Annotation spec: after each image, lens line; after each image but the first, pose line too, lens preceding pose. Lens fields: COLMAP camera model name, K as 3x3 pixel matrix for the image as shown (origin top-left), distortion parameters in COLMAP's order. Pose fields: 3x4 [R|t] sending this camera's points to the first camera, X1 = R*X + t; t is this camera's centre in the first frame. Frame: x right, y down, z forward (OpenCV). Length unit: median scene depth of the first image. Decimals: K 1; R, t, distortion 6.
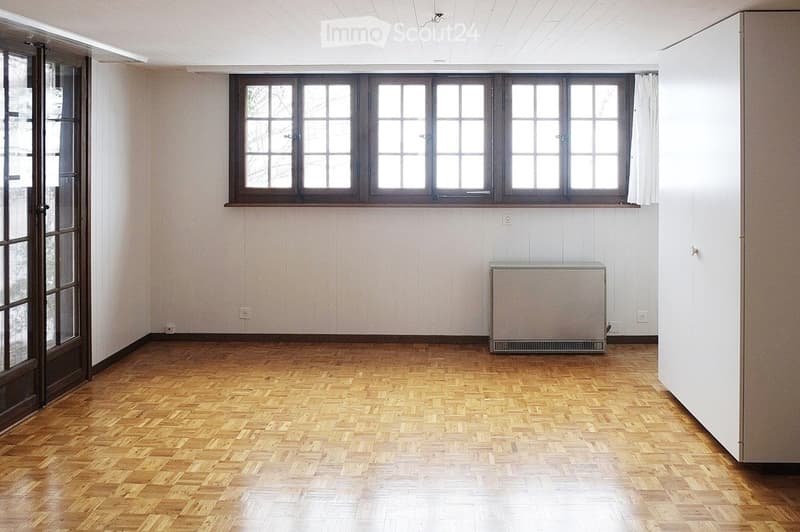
lens RADIAL K [[668.3, 0, 398.0], [0, 668.3, 245.4], [0, 0, 1]] dist [-0.055125, 0.005334]
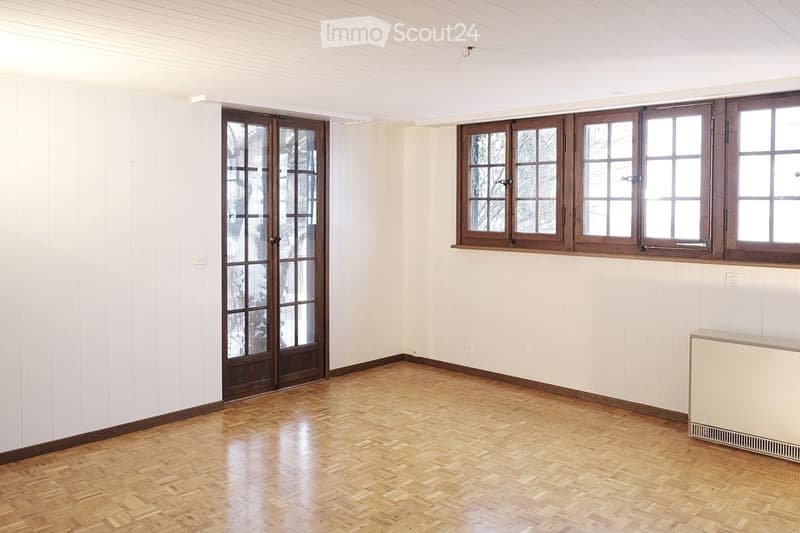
lens RADIAL K [[671.4, 0, 399.3], [0, 671.4, 283.2], [0, 0, 1]] dist [-0.009192, -0.003899]
pose [[0.724187, 0.081032, -0.684826, 0.450404], [-0.085493, 0.995961, 0.027440, -0.022581], [0.684284, 0.038676, 0.728190, 0.139918]]
